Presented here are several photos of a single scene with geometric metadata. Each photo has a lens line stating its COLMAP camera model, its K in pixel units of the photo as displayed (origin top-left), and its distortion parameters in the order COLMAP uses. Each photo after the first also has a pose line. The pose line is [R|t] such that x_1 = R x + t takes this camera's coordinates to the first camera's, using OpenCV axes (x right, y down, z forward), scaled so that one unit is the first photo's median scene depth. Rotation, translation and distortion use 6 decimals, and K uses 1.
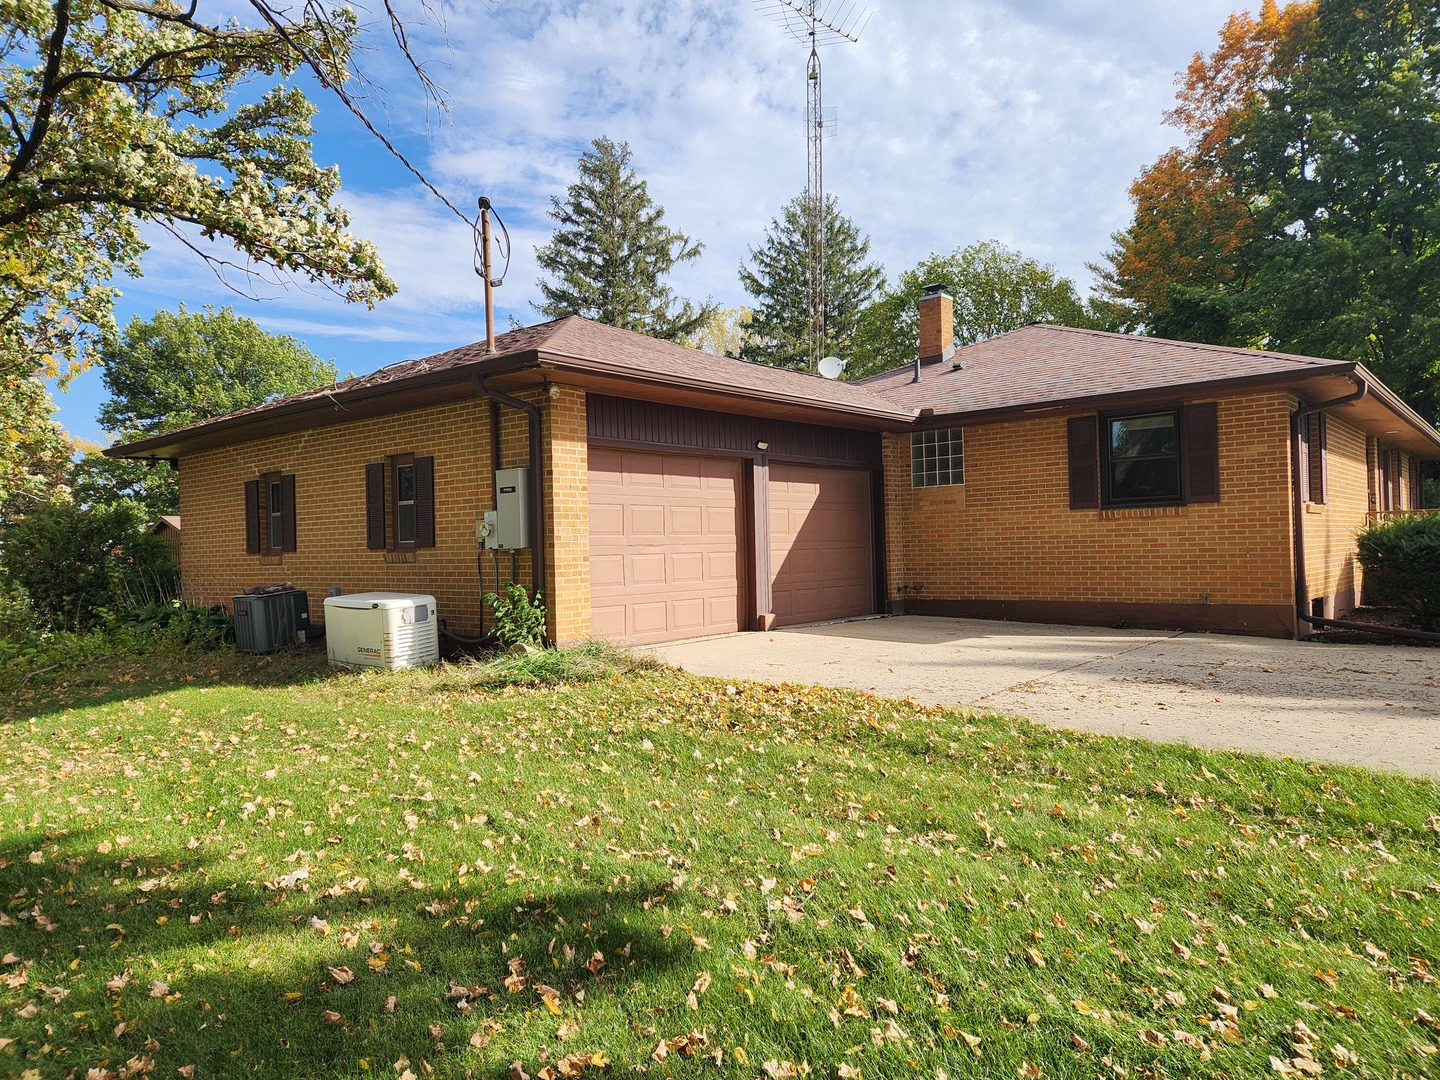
lens RADIAL K [[956.0, 0, 720.0], [0, 956.0, 540.0], [0, 0, 1]] dist [0.046004, 0.000013]
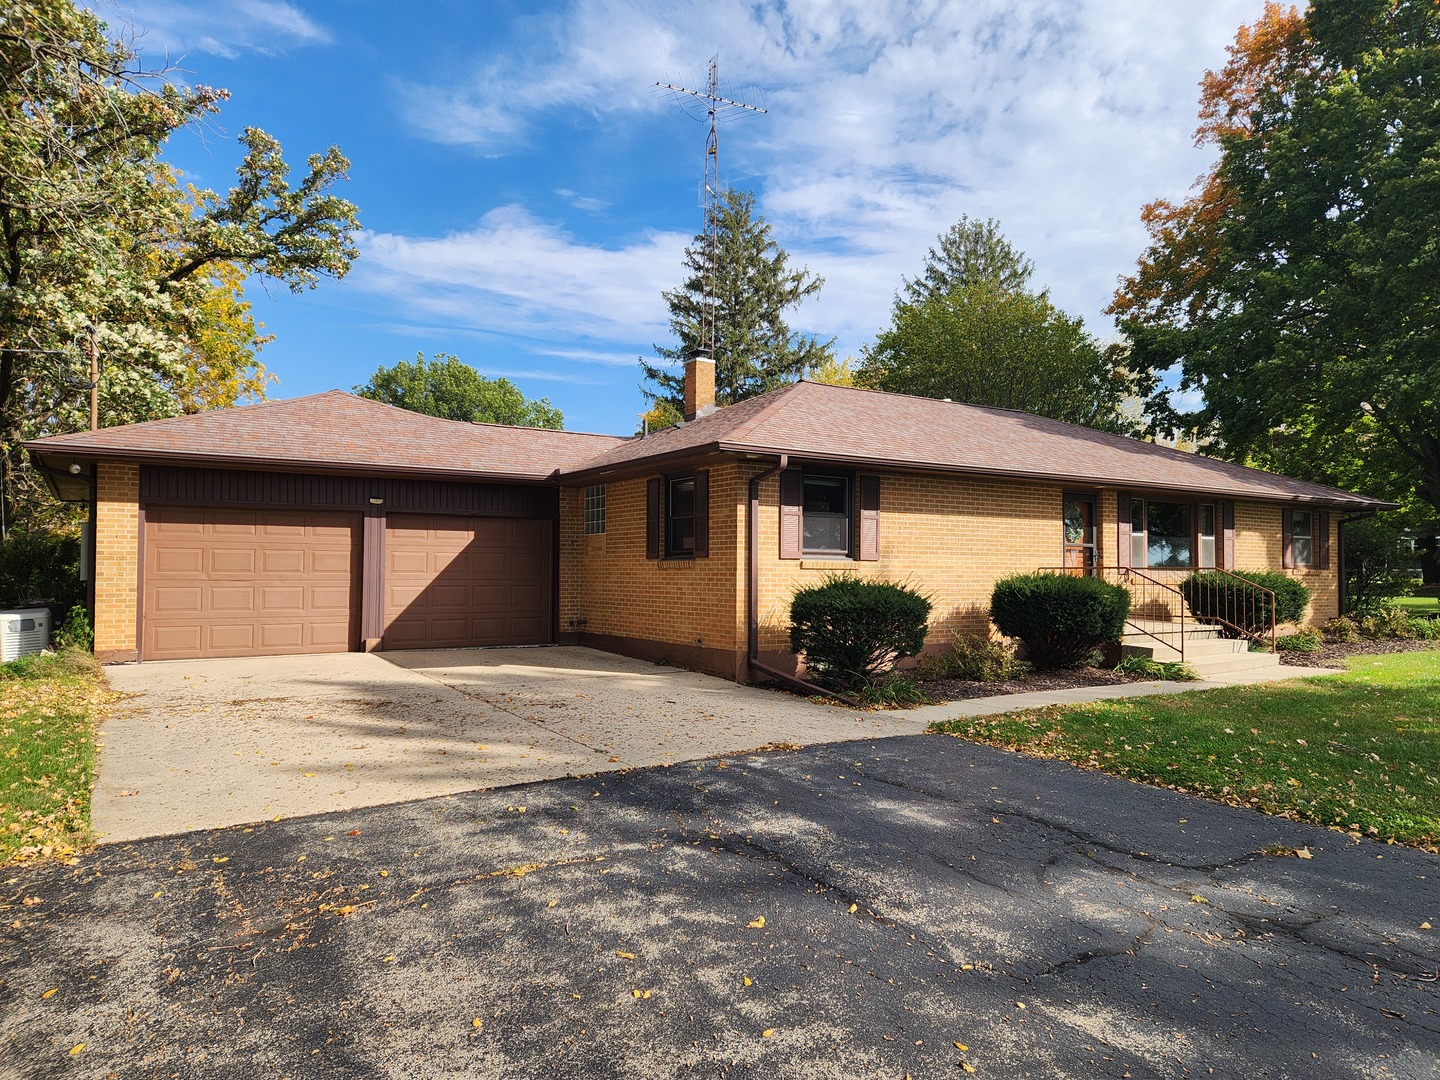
lens RADIAL K [[956.0, 0, 720.0], [0, 956.0, 540.0], [0, 0, 1]] dist [0.046004, 0.000013]
pose [[0.954352, 0.020765, -0.297961, 0.796354], [-0.028222, 0.999386, -0.020744, -0.034115], [0.297348, 0.028206, 0.954353, -0.042039]]
